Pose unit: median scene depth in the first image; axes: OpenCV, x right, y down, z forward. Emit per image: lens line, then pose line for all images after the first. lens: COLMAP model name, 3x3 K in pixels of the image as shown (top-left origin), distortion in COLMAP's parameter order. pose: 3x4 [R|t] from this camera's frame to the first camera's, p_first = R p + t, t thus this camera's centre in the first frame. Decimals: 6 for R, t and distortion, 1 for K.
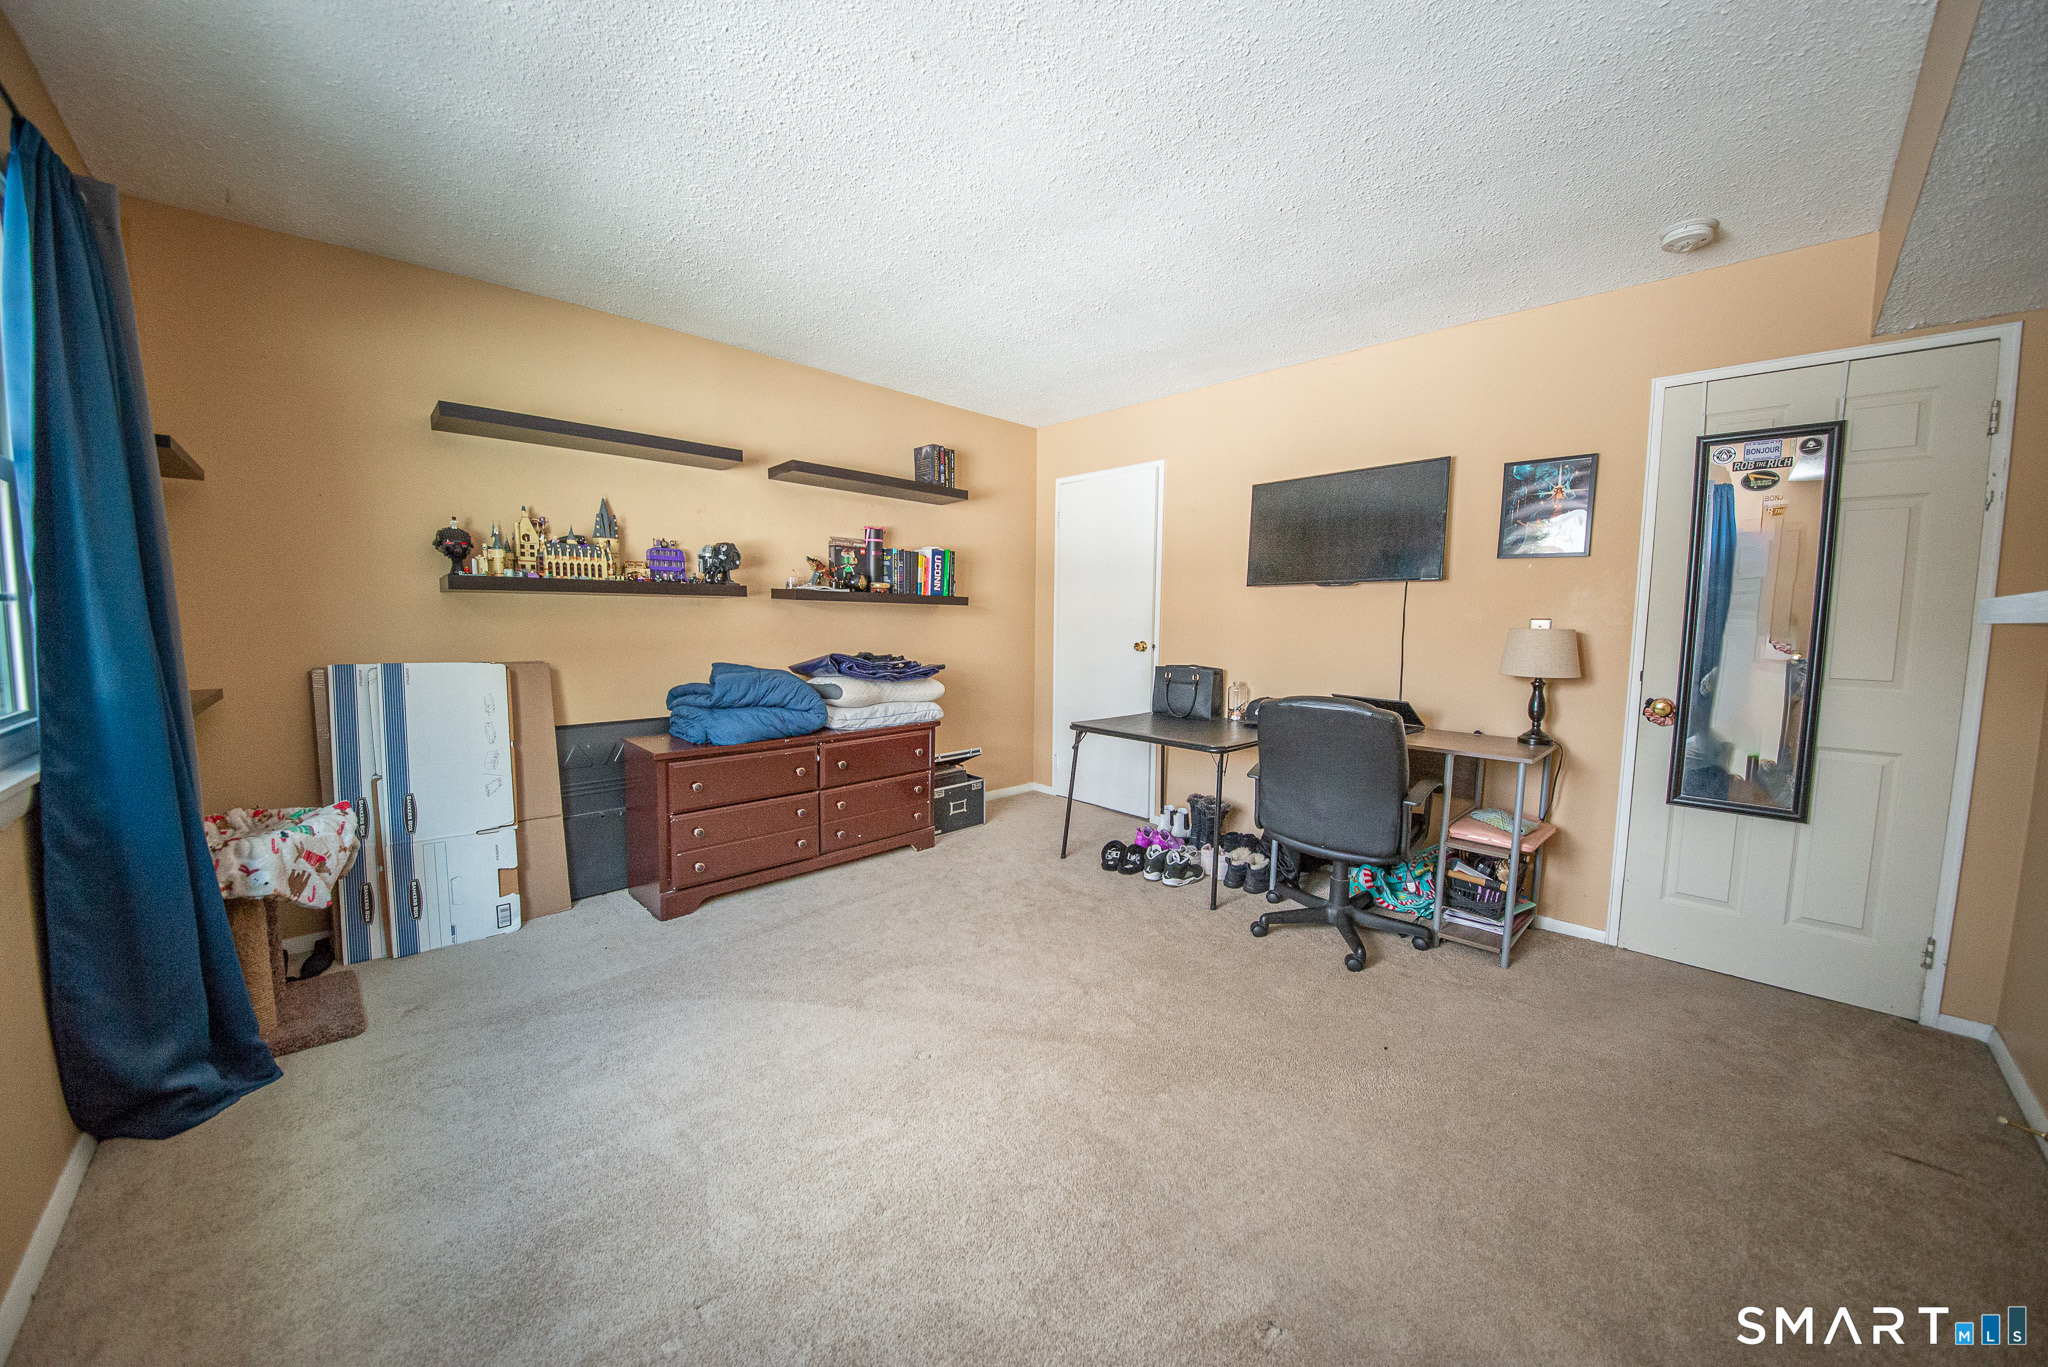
lens RADIAL K [[712.4, 0, 1028.3], [0, 712.4, 677.5], [0, 0, 1]] dist [0.001517, -0.008583]
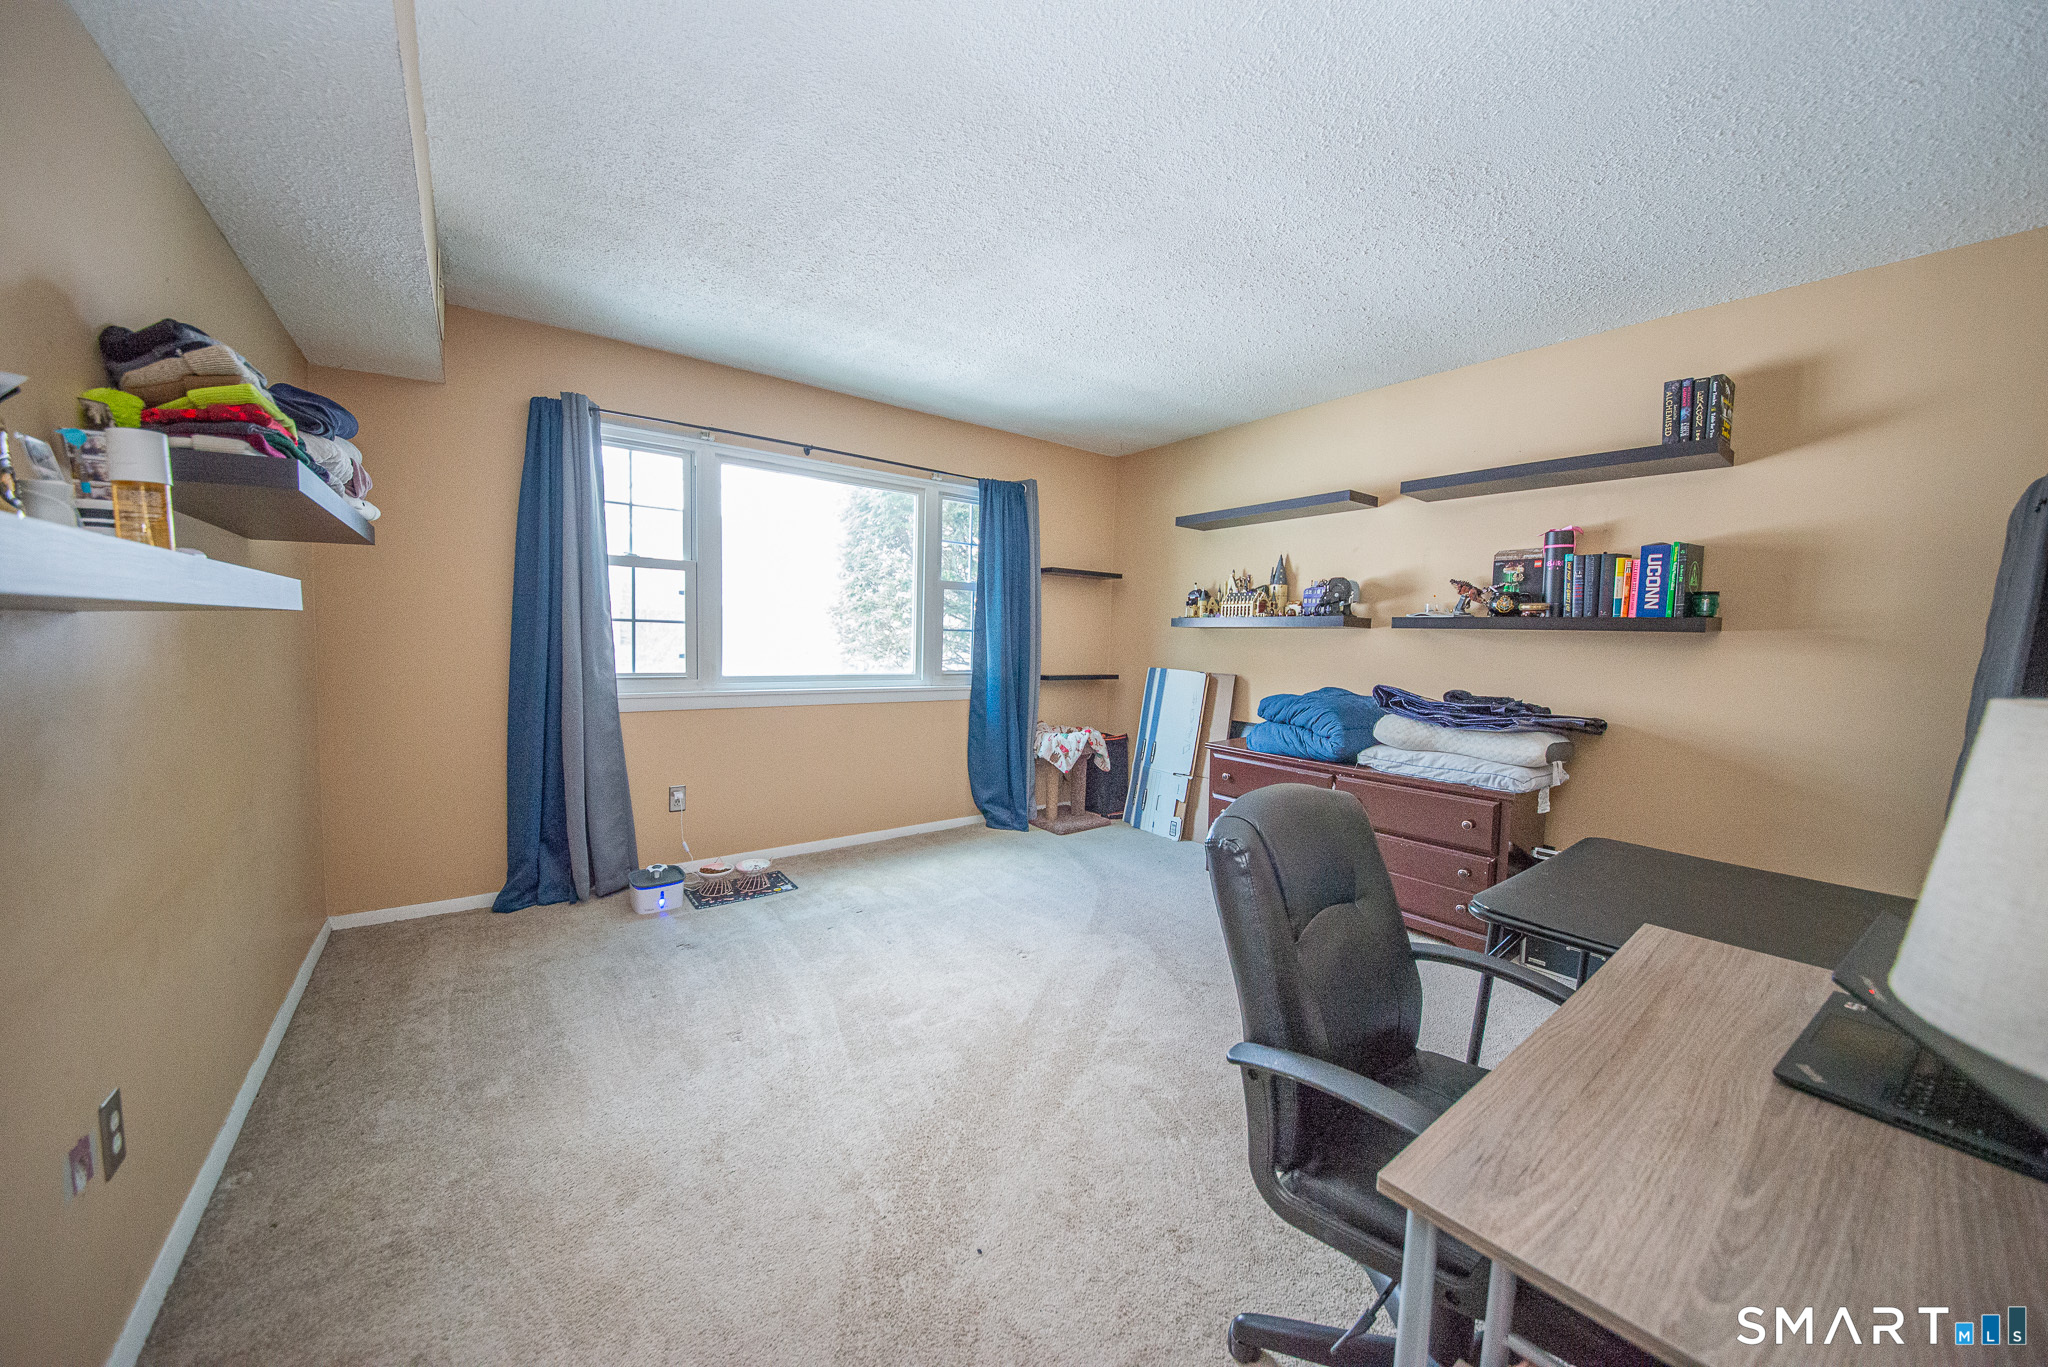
lens RADIAL K [[711.4, 0, 1012.6], [0, 711.4, 677.6], [0, 0, 1]] dist [0.010592, -0.016739]
pose [[-0.132612, 0.047023, -0.990052, 0.638463], [-0.103643, 0.992740, 0.061033, -0.045766], [0.985734, 0.110706, -0.126776, 0.583762]]
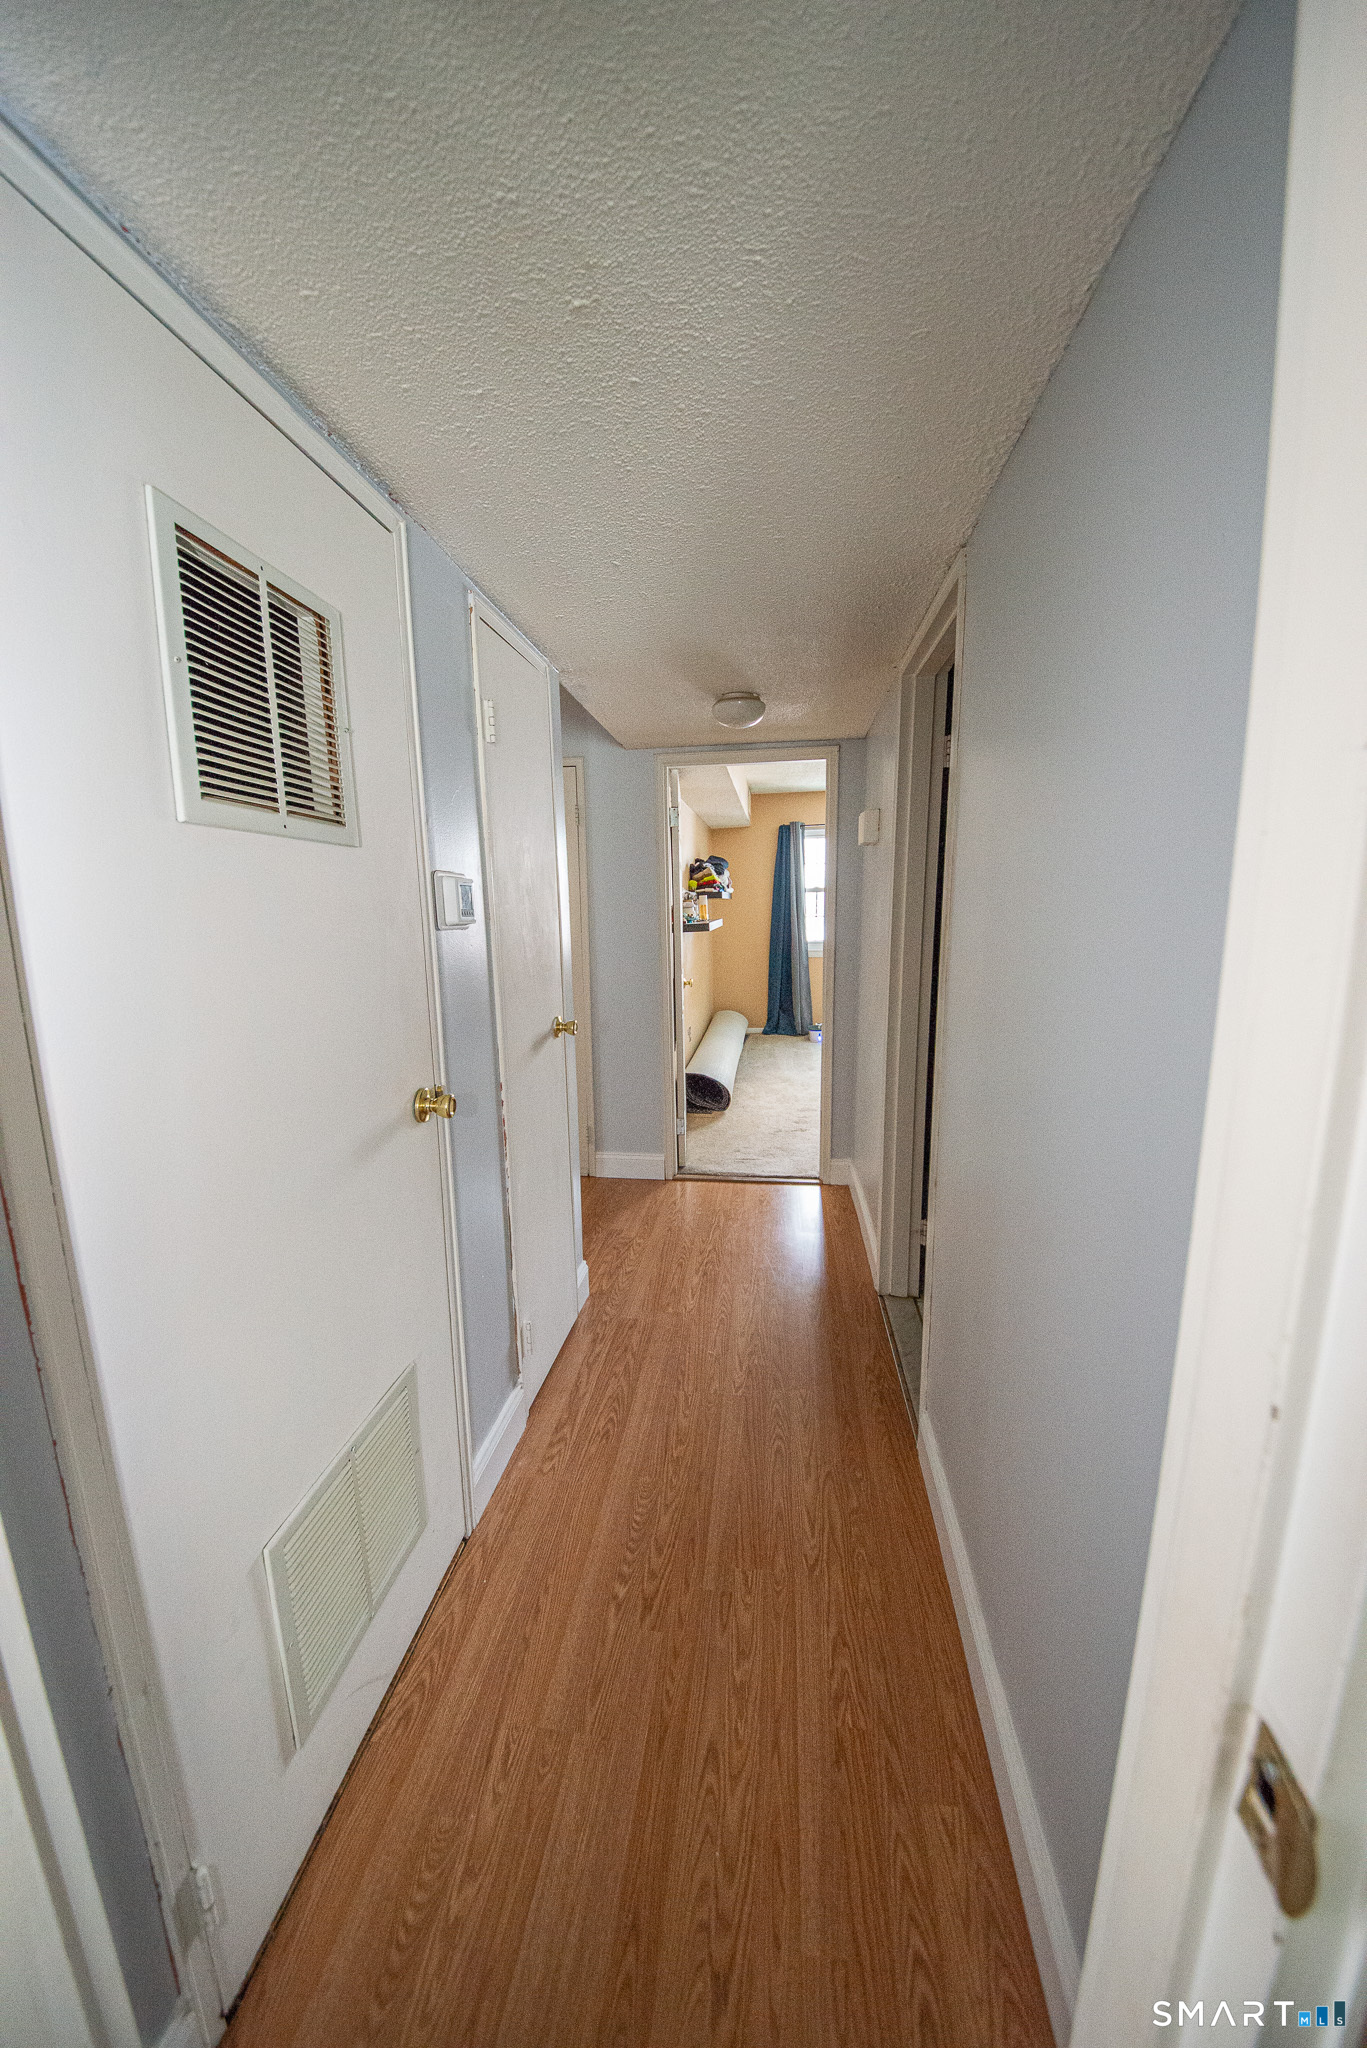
lens RADIAL K [[711.4, 0, 683.5], [0, 711.4, 1024.0], [0, 0, 1]] dist [0.010592, -0.016739]
pose [[-0.785662, 0.111334, -0.608556, 1.301470], [-0.046136, 0.970391, 0.237093, -0.163196], [0.616934, 0.214352, -0.757262, 1.284354]]
